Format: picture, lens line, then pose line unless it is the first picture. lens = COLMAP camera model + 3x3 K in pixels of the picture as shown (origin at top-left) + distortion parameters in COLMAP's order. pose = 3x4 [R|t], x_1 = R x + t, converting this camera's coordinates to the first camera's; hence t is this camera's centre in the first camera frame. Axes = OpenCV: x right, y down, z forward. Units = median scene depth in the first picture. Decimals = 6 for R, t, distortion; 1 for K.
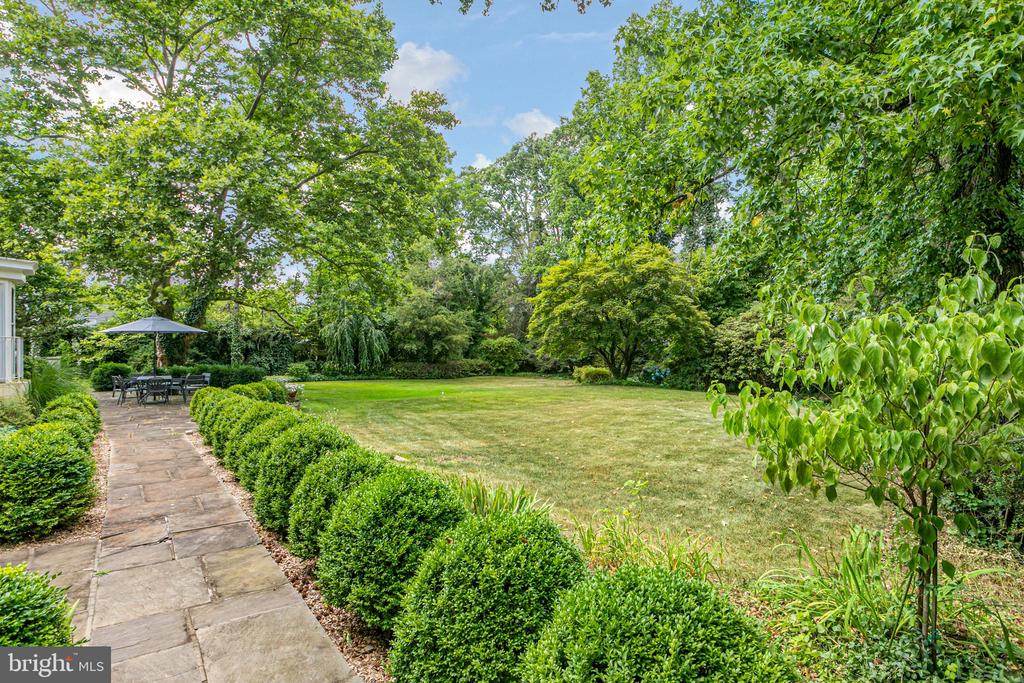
lens RADIAL K [[540.7, 0, 514.1], [0, 540.7, 336.7], [0, 0, 1]] dist [0.002270, -0.000087]
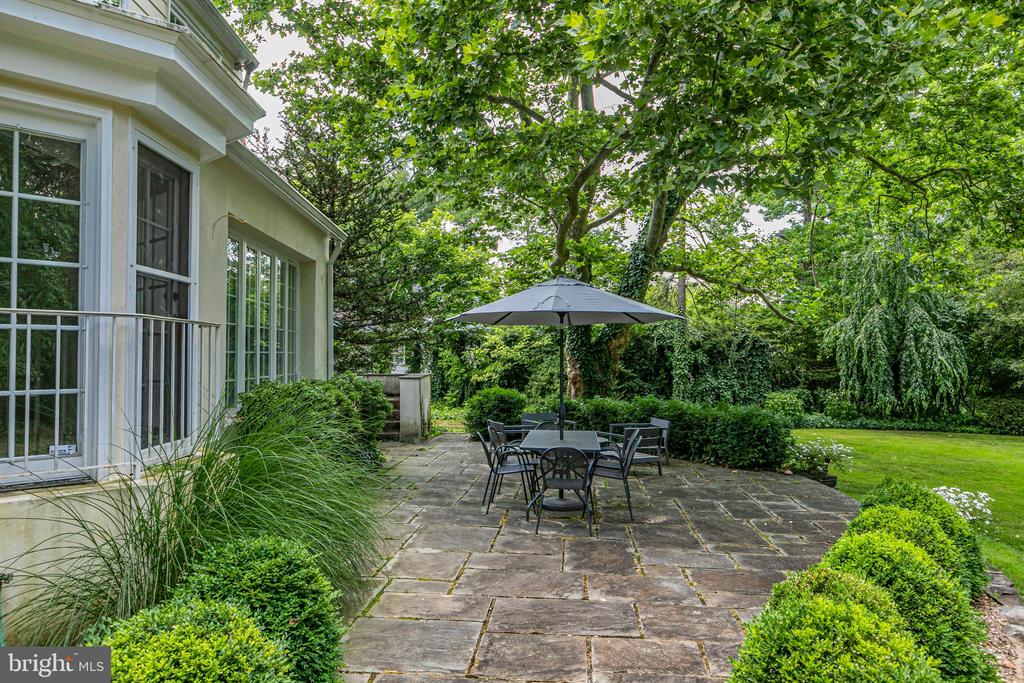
lens RADIAL K [[736.8, 0, 512.0], [0, 736.8, 341.6], [0, 0, 1]] dist [0.003504, 0.000532]
pose [[0.791571, -0.001429, -0.611076, -0.165910], [-0.004339, 0.999959, -0.007959, 0.004938], [0.611062, 0.008952, 0.791532, 0.251418]]
